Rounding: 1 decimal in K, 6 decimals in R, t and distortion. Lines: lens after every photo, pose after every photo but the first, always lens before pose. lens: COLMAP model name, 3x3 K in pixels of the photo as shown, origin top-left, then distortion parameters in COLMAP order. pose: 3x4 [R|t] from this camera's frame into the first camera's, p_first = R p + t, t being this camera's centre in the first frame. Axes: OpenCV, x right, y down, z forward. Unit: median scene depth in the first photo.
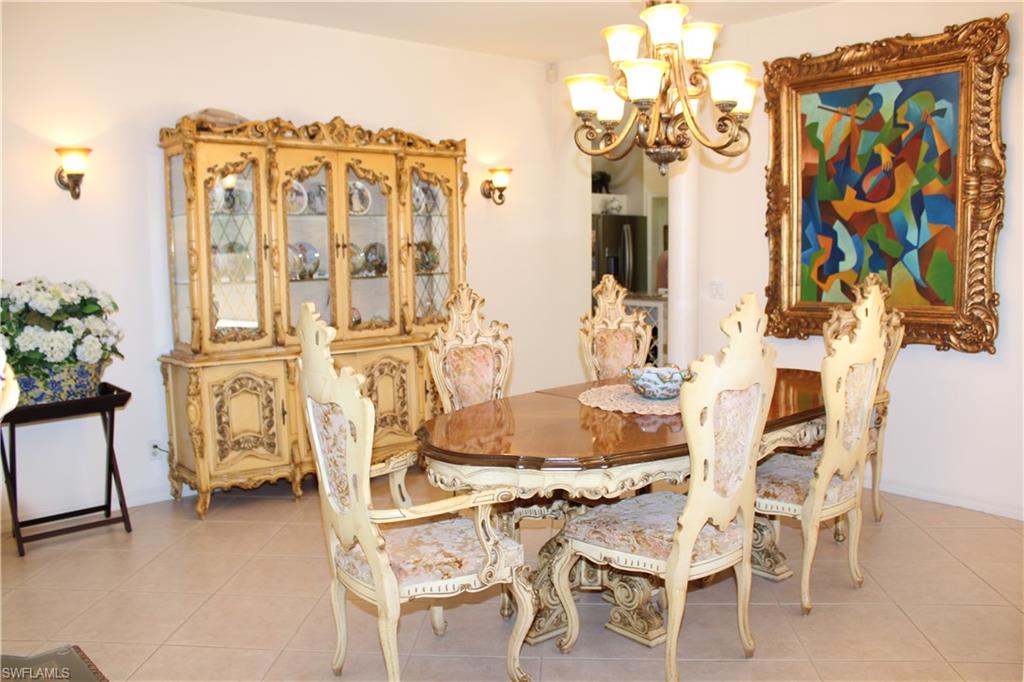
lens RADIAL K [[851.9, 0, 510.4], [0, 851.9, 342.5], [0, 0, 1]] dist [-0.098825, 0.038905]
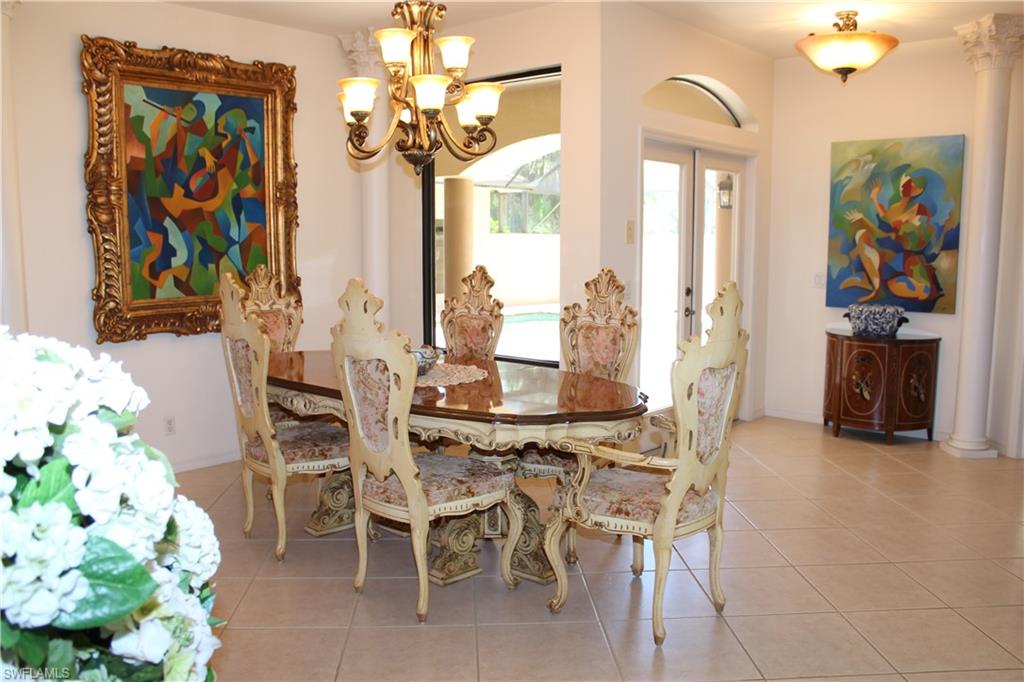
lens RADIAL K [[851.9, 0, 511.2], [0, 851.9, 340.2], [0, 0, 1]] dist [-0.098825, 0.038905]
pose [[-0.146865, -0.108658, 0.983171, -0.710462], [0.116317, 0.985155, 0.126253, -0.081155], [-0.982294, 0.132902, -0.132046, 0.772231]]
